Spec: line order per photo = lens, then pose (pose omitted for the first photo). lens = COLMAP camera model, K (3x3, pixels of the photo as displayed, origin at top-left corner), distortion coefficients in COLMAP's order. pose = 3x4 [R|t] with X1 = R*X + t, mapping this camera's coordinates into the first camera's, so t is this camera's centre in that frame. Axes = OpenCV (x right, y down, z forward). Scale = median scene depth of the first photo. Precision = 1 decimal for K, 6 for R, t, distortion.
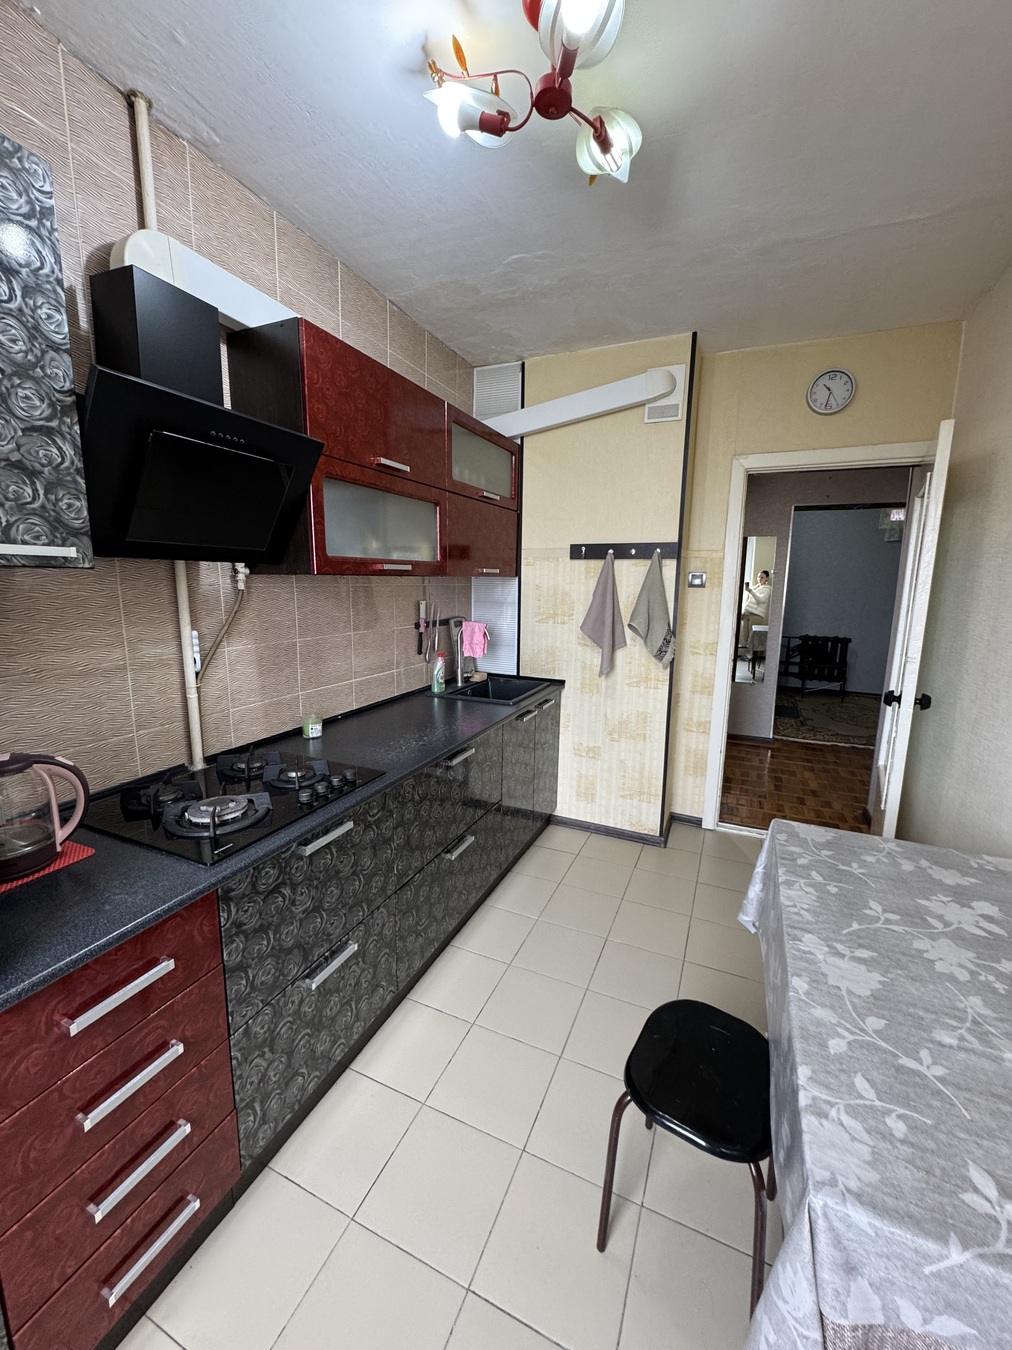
lens RADIAL K [[537.5, 0, 508.2], [0, 537.5, 674.6], [0, 0, 1]] dist [-0.001548, 0.000661]
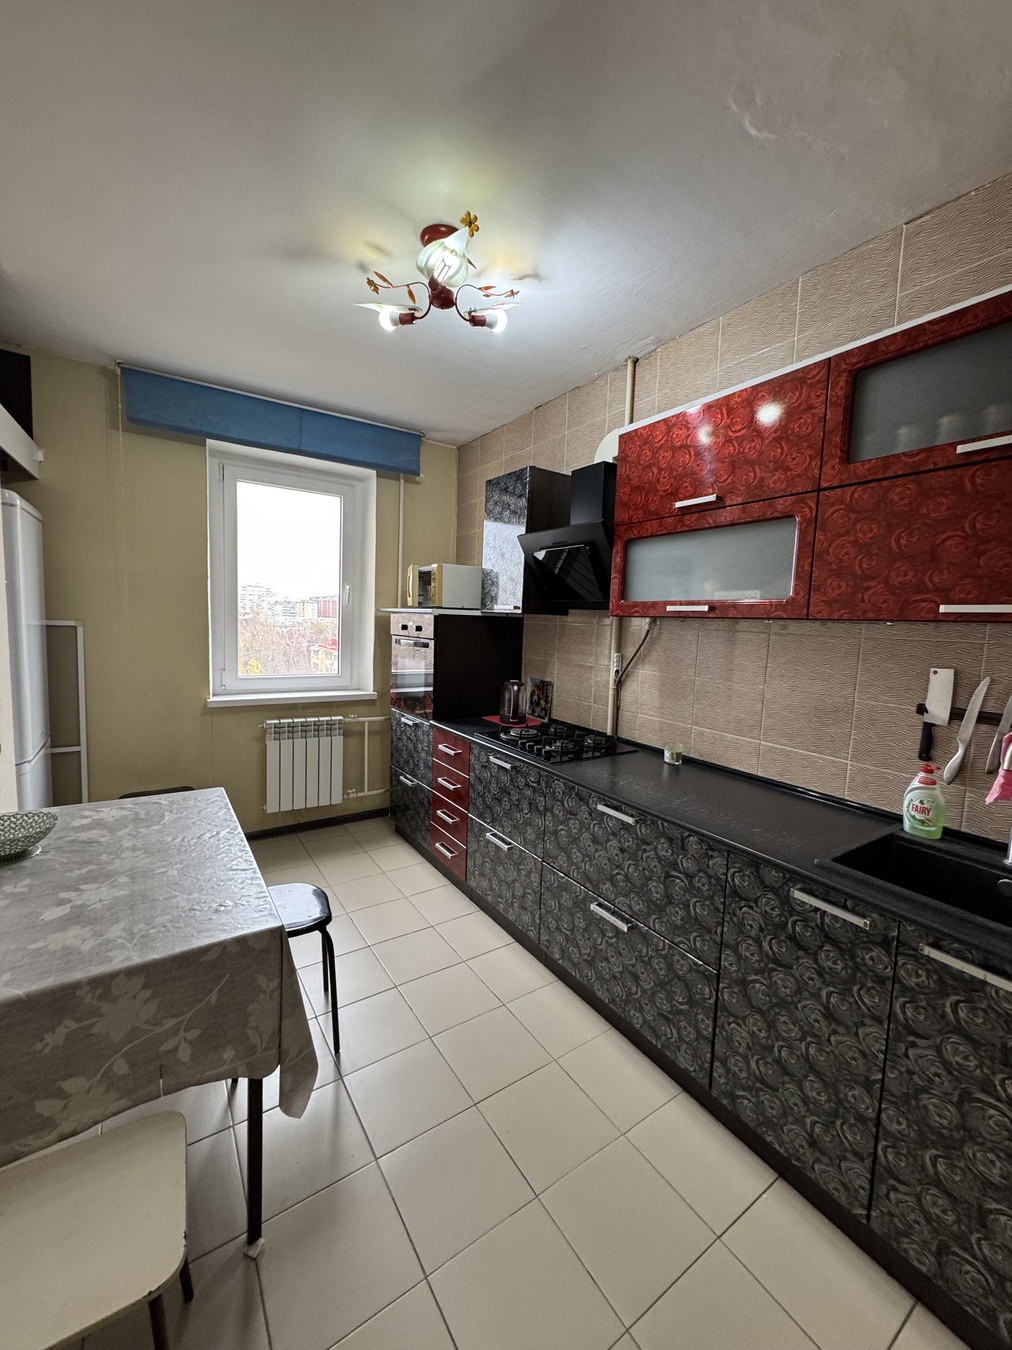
lens RADIAL K [[537.5, 0, 508.2], [0, 537.5, 674.6], [0, 0, 1]] dist [-0.001548, 0.000661]
pose [[-0.532906, 0.052320, -0.844556, 0.919911], [-0.191483, 0.964739, 0.180589, -0.241950], [0.824224, 0.257955, -0.504097, 1.517978]]
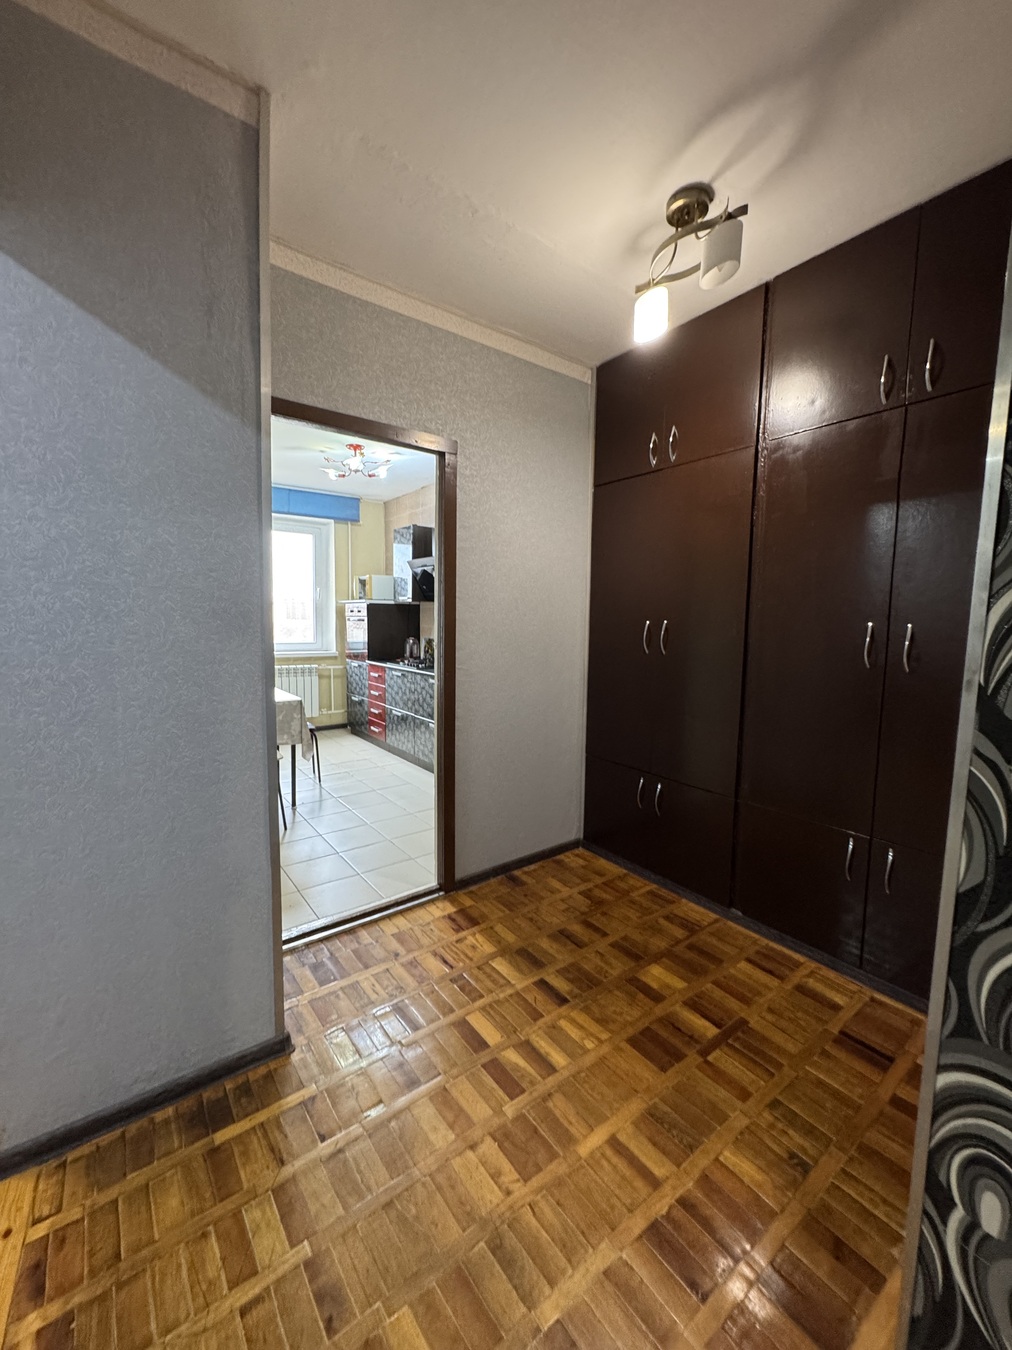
lens RADIAL K [[537.5, 0, 508.2], [0, 537.5, 674.6], [0, 0, 1]] dist [-0.001548, 0.000661]
pose [[-0.490221, 0.068295, -0.868918, 1.999518], [-0.175525, 0.968766, 0.175170, -0.369105], [0.853741, 0.238388, -0.462922, 2.733470]]
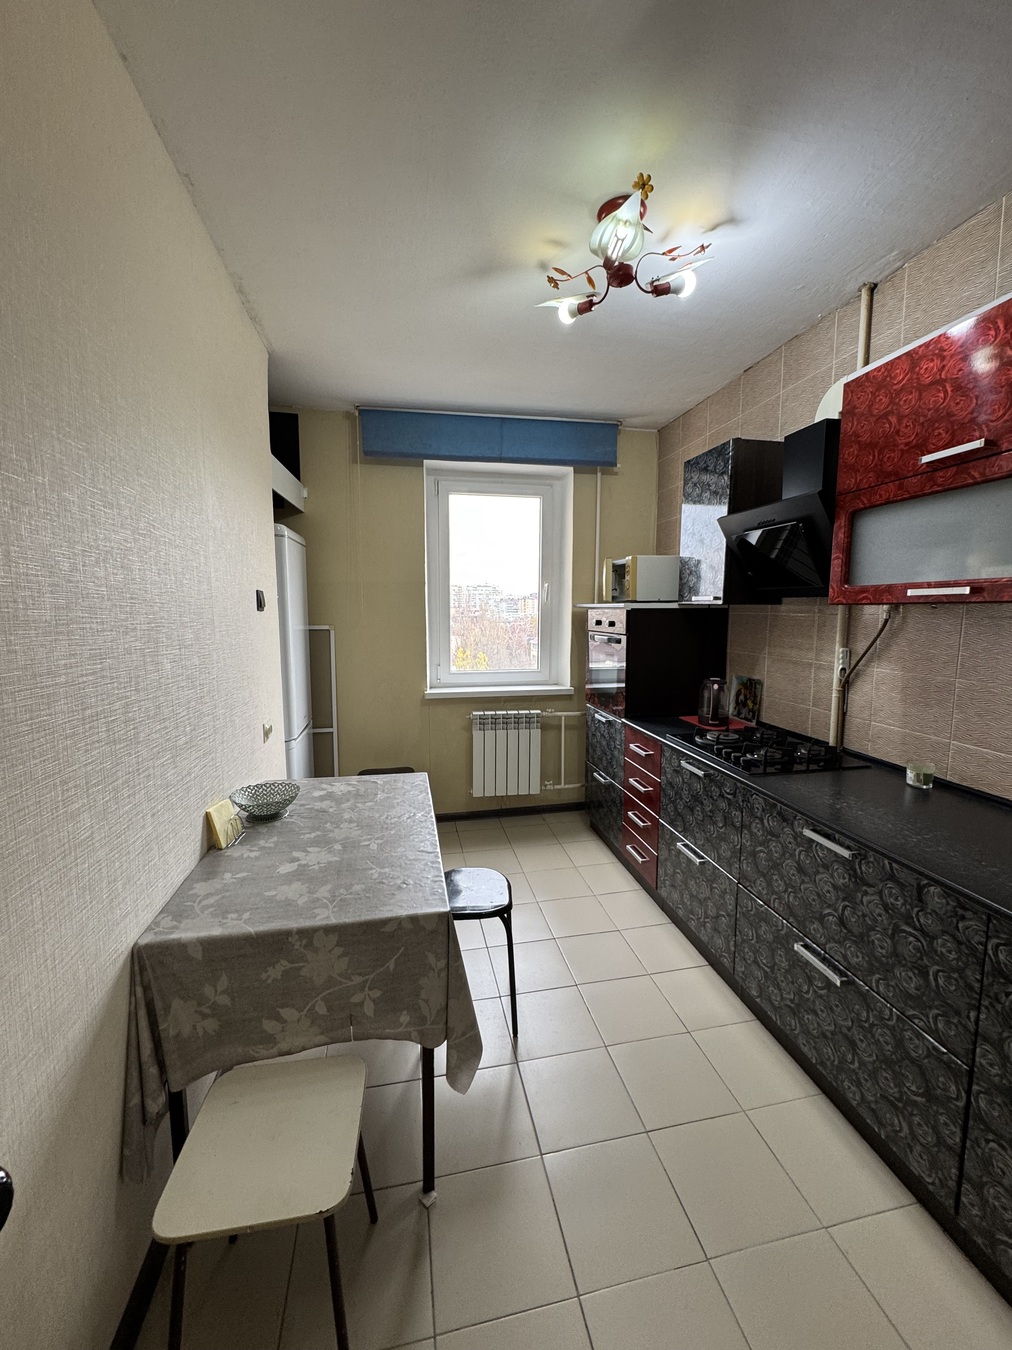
lens RADIAL K [[537.5, 0, 508.2], [0, 537.5, 674.6], [0, 0, 1]] dist [-0.001548, 0.000661]
pose [[-0.816740, 0.058308, -0.574053, 0.843884], [-0.110613, 0.960608, 0.254946, -0.260112], [0.566305, 0.271722, -0.778117, 1.545912]]
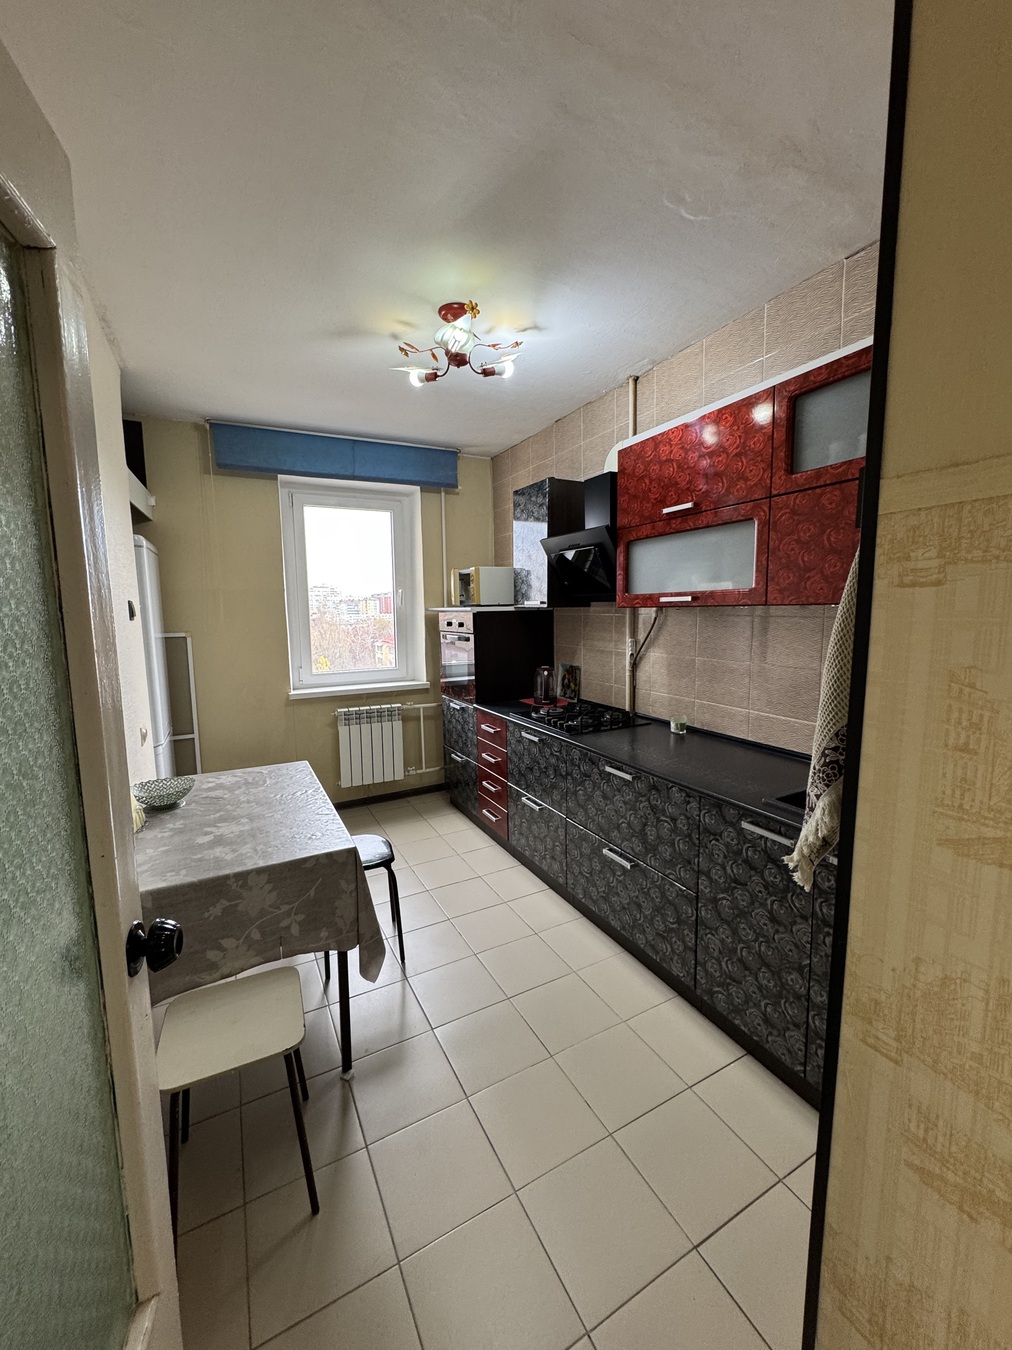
lens RADIAL K [[537.5, 0, 508.2], [0, 537.5, 674.6], [0, 0, 1]] dist [-0.001548, 0.000661]
pose [[-0.620235, 0.093022, -0.778881, 1.069792], [-0.130603, 0.966838, 0.219471, -0.301818], [0.773467, 0.237848, -0.587518, 1.730184]]
